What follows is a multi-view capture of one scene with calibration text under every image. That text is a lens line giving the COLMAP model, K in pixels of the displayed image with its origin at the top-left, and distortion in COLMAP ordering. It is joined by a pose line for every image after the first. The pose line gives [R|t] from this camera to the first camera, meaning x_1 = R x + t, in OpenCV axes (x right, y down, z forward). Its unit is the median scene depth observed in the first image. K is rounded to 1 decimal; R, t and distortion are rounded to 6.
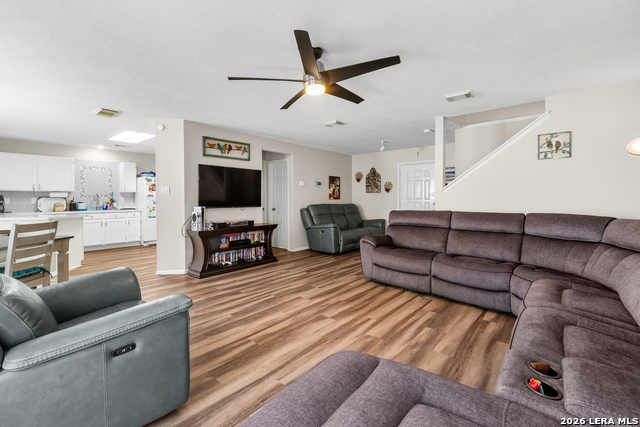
lens RADIAL K [[276.7, 0, 320.8], [0, 276.7, 204.9], [0, 0, 1]] dist [-0.001546, -0.000717]
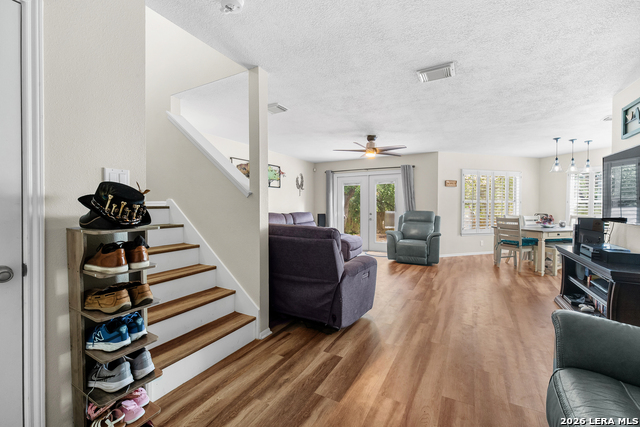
lens RADIAL K [[271.2, 0, 320.6], [0, 271.2, 199.8], [0, 0, 1]] dist [-0.000268, -0.000115]
pose [[-0.980685, -0.005529, -0.195516, 0.288239], [-0.005939, 0.999981, 0.001506, -0.026997], [0.195504, 0.002638, -0.980699, 1.112931]]
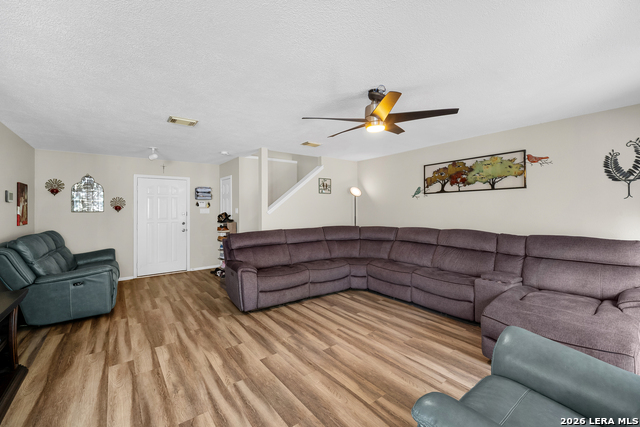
lens RADIAL K [[267.0, 0, 322.0], [0, 267.0, 209.0], [0, 0, 1]] dist [-0.001664, -0.000308]
pose [[0.206341, -0.004918, 0.978468, -0.407490], [0.032258, 0.999478, -0.001779, -0.038329], [-0.977948, 0.031930, 0.206392, 0.366626]]
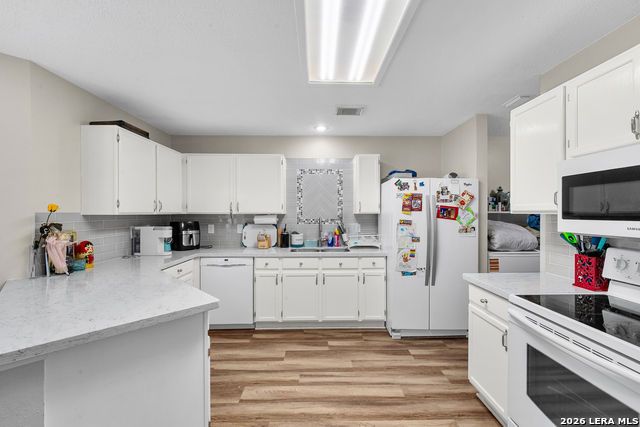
lens RADIAL K [[264.2, 0, 320.4], [0, 264.2, 213.1], [0, 0, 1]] dist [0.000477, -0.000125]
pose [[0.656066, 0.000338, -0.754704, -0.448255], [-0.016875, 0.999756, -0.014222, -0.044440], [0.754515, 0.022066, 0.655912, 0.718280]]
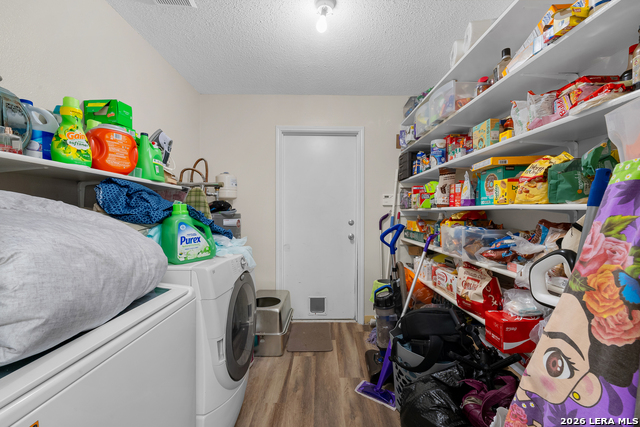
lens RADIAL K [[267.0, 0, 322.0], [0, 267.0, 209.0], [0, 0, 1]] dist [-0.001664, -0.000308]
pose [[0.757377, 0.004275, 0.652963, -0.582226], [0.015813, 0.999565, -0.024886, -0.028544], [-0.652786, 0.029173, 0.756980, 1.158991]]
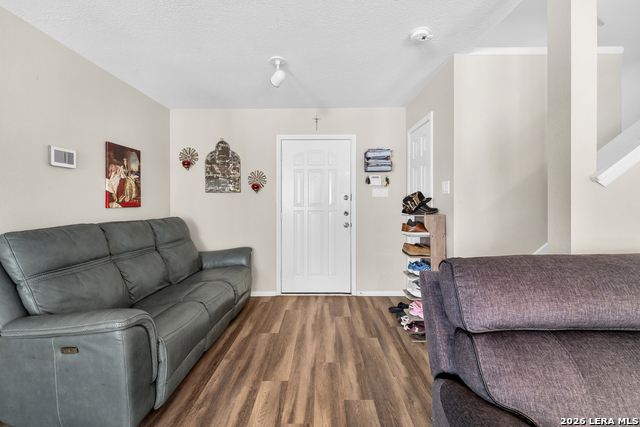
lens RADIAL K [[271.2, 0, 320.6], [0, 271.2, 199.8], [0, 0, 1]] dist [-0.000268, -0.000115]
pose [[0.765478, 0.003869, 0.643451, 0.020597], [0.019243, 0.999397, -0.028902, -0.017865], [-0.643175, 0.034505, 0.764942, 0.650102]]
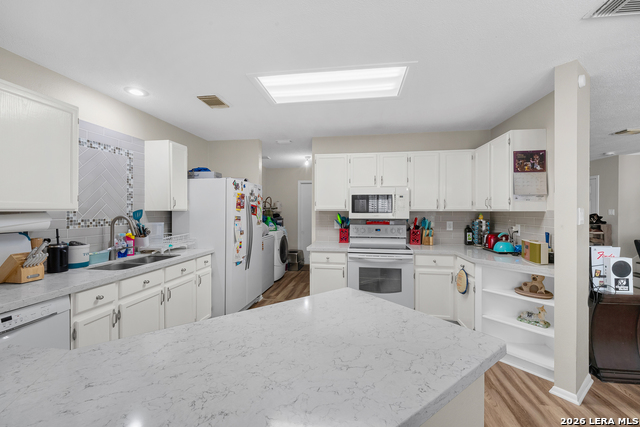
lens RADIAL K [[267.0, 0, 322.0], [0, 267.0, 209.0], [0, 0, 1]] dist [-0.001664, -0.000308]
pose [[0.848551, 0.004708, 0.529093, -0.827828], [0.010379, 0.999620, -0.025542, -0.040736], [-0.529013, 0.027165, 0.848179, 0.598456]]
